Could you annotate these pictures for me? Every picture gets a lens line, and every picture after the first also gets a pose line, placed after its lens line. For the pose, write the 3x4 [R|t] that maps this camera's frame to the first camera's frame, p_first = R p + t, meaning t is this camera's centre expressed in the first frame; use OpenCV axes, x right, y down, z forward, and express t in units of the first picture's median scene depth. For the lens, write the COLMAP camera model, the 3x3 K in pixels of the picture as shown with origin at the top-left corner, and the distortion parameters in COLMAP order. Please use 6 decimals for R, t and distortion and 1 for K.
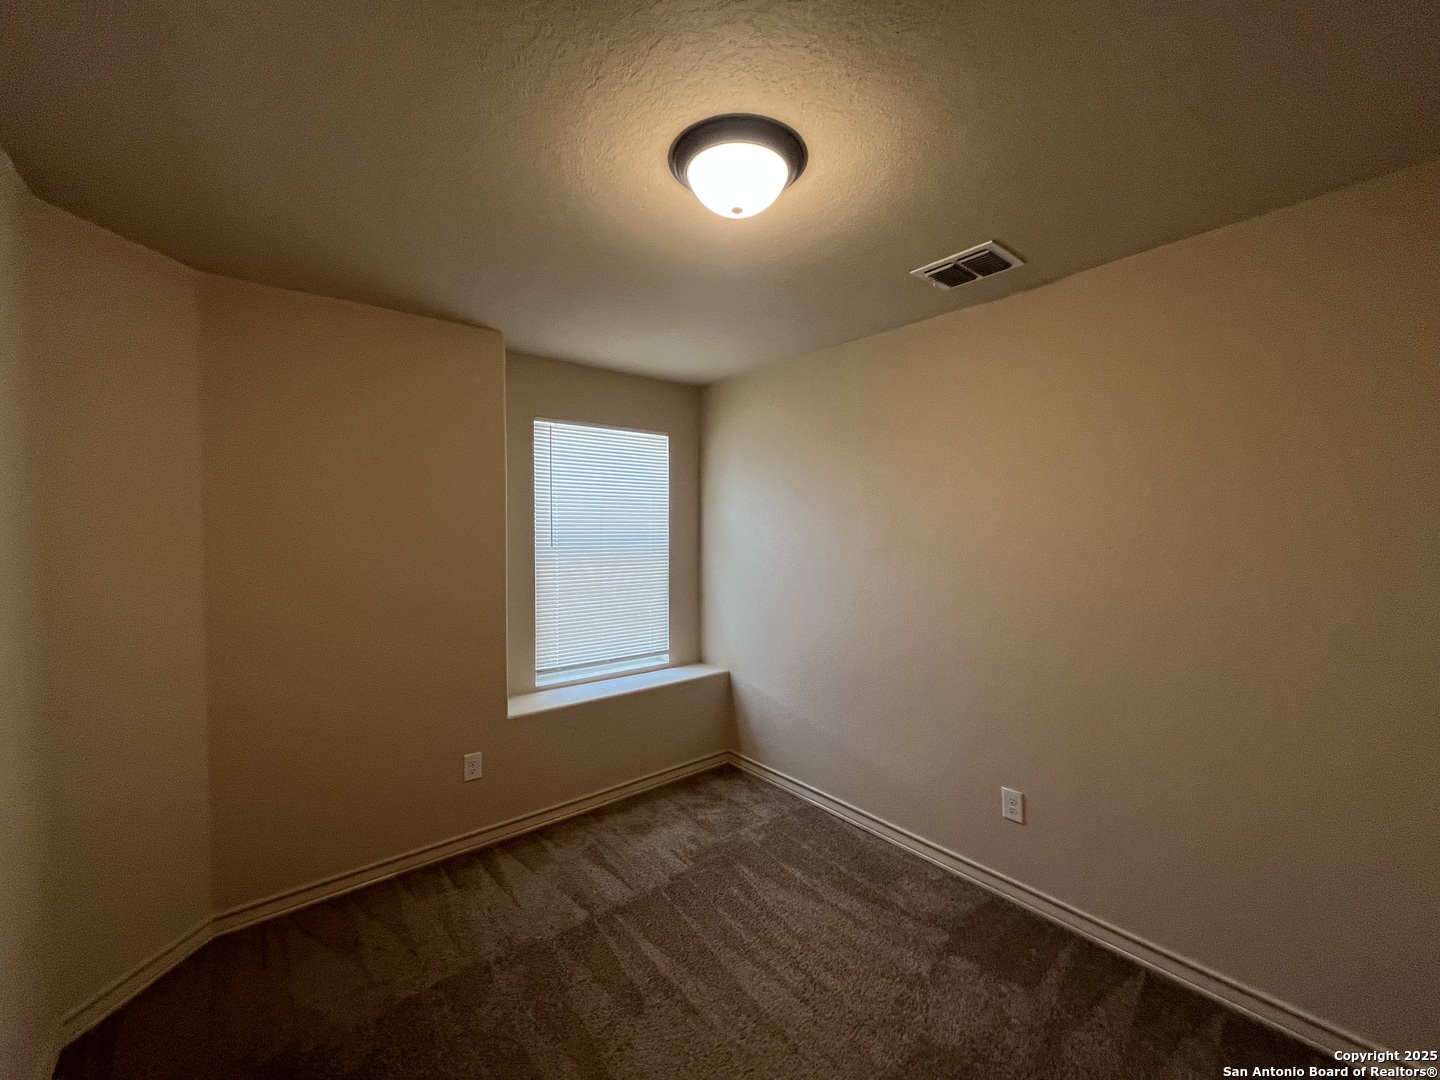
lens RADIAL K [[579.6, 0, 719.5], [0, 579.6, 540.1], [0, 0, 1]] dist [-0.001185, -0.000242]
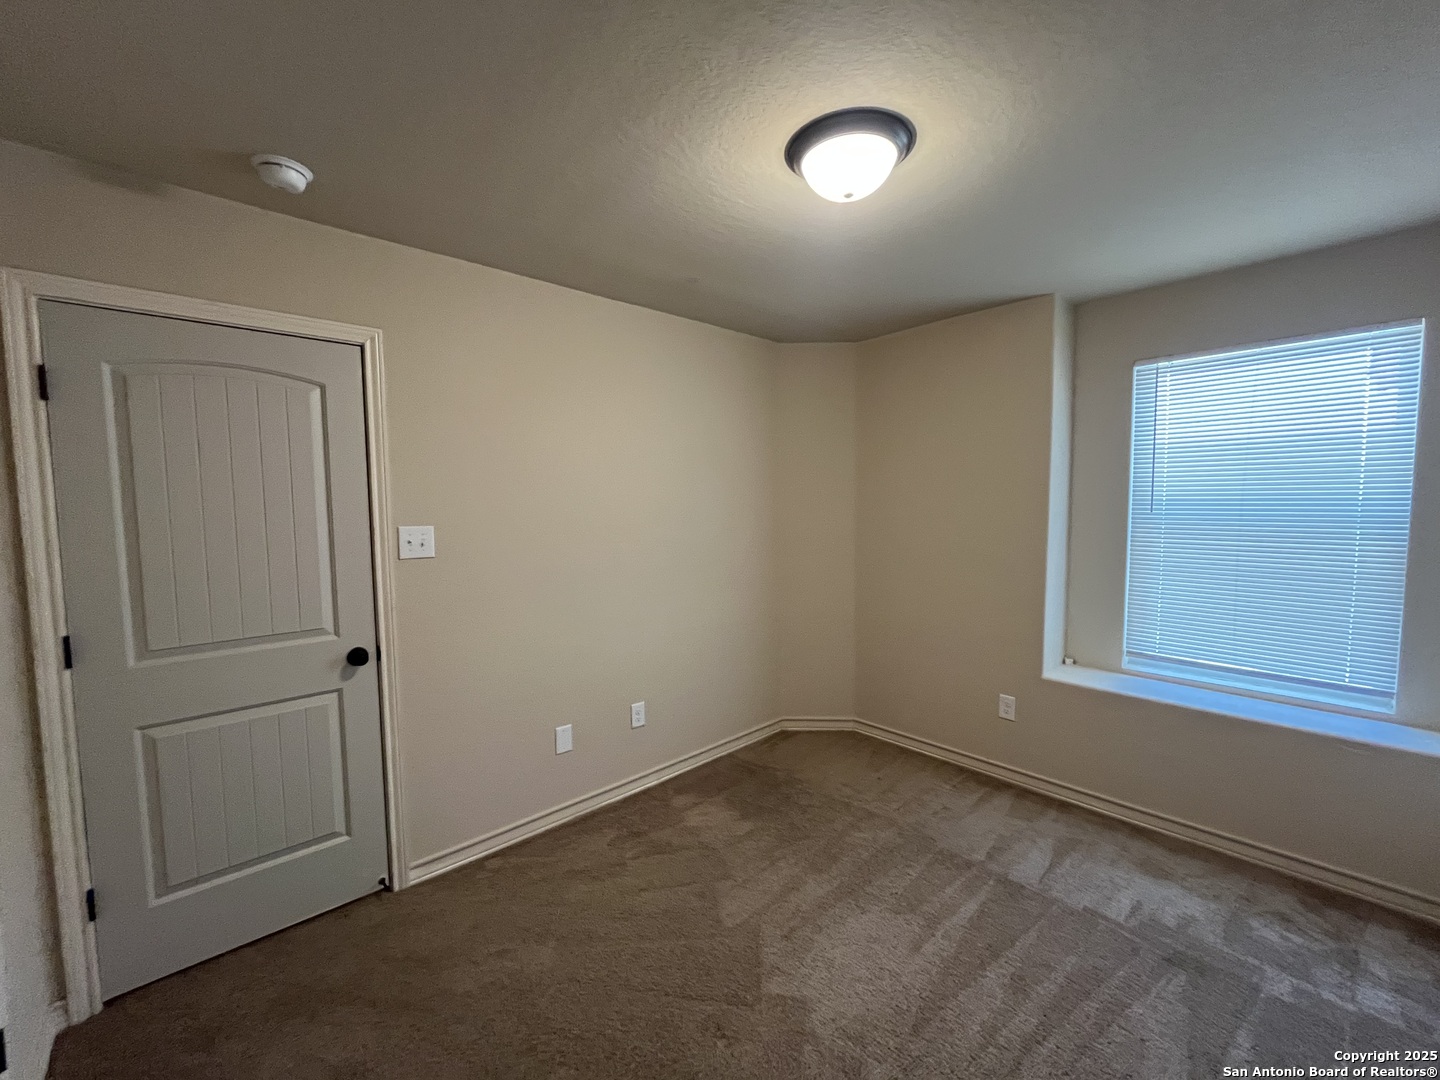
lens RADIAL K [[579.6, 0, 719.5], [0, 579.6, 540.1], [0, 0, 1]] dist [-0.001185, -0.000242]
pose [[0.061049, 0.070604, -0.995634, 0.637244], [-0.010010, 0.997488, 0.070122, -0.000575], [0.998085, 0.005686, 0.061603, 0.390802]]
